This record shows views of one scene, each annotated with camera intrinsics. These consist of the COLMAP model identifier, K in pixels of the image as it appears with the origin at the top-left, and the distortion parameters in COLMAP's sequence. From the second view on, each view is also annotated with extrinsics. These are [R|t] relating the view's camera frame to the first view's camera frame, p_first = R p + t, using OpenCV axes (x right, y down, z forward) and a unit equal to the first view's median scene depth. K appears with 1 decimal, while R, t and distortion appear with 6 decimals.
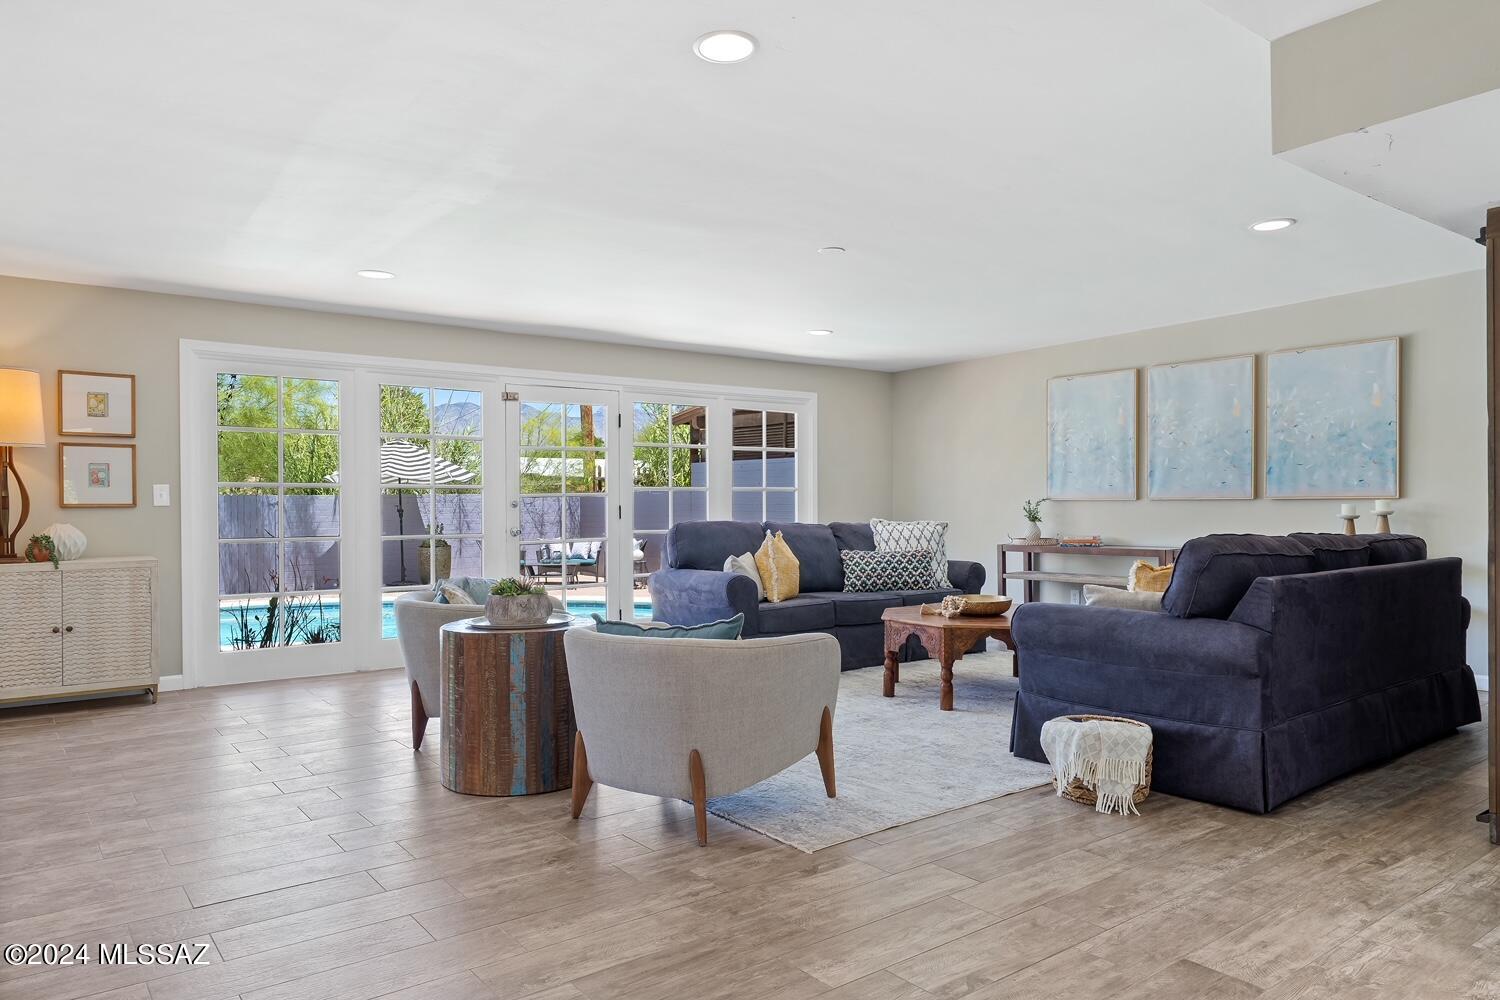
lens RADIAL K [[1006.4, 0, 772.6], [0, 1006.4, 514.2], [0, 0, 1]] dist [0.012986, 0.000587]
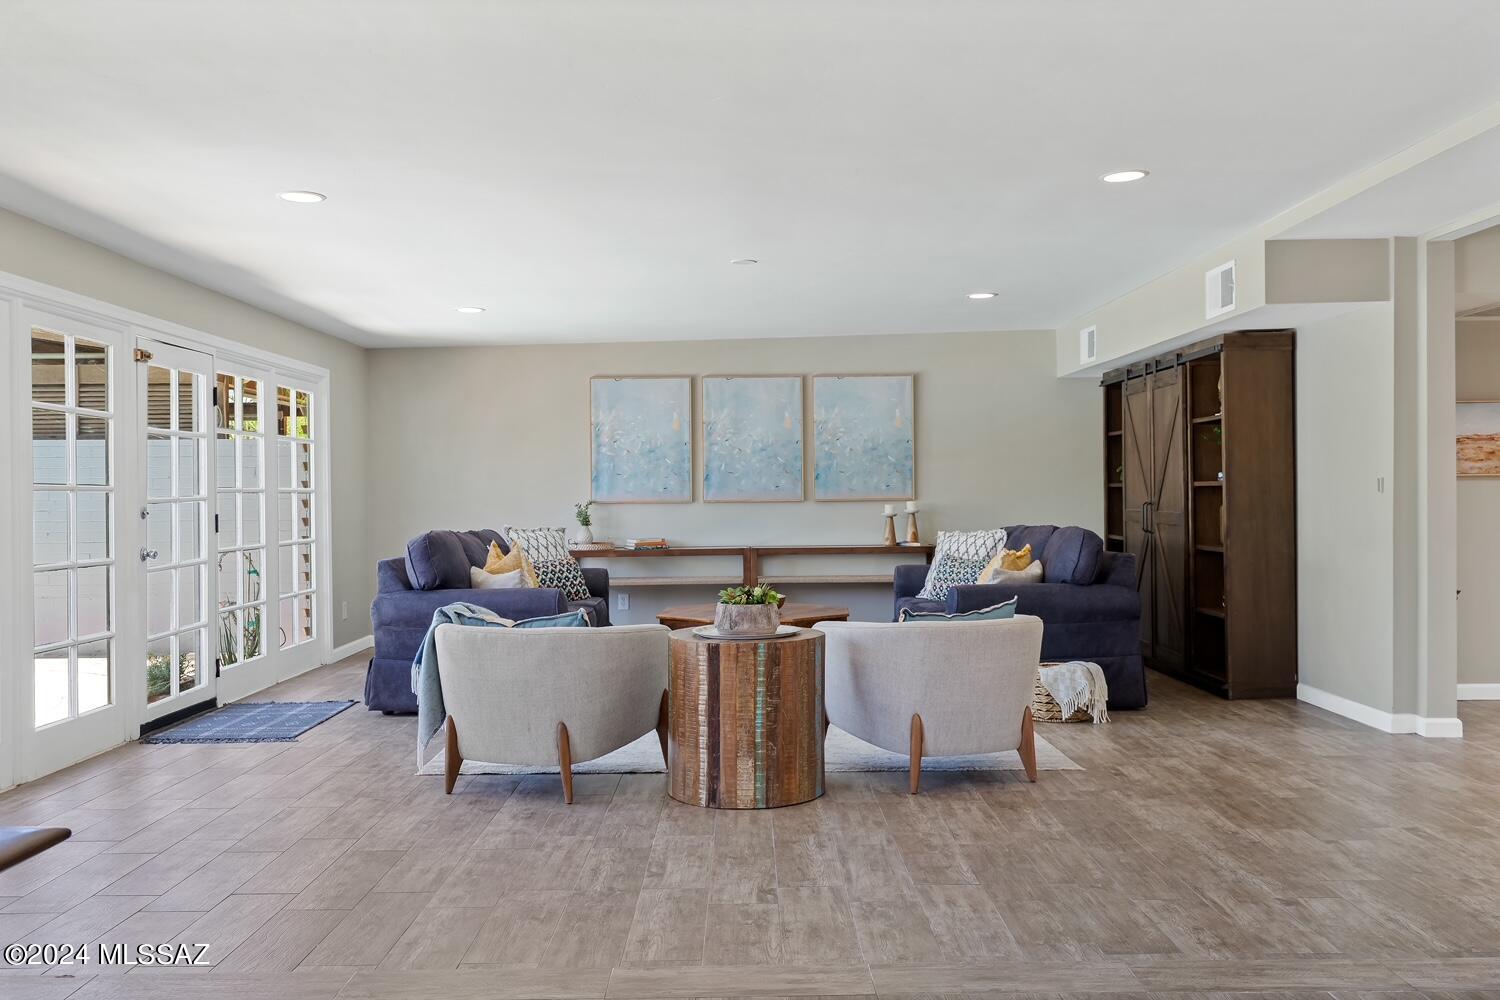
lens RADIAL K [[1312.3, 0, 763.8], [0, 1312.3, 491.3], [0, 0, 1]] dist [0.020750, -0.000870]
pose [[0.602978, 0.001275, 0.797757, -0.716812], [0.015613, 0.999788, -0.013399, -0.006478], [-0.797605, 0.020534, 0.602831, 0.128816]]
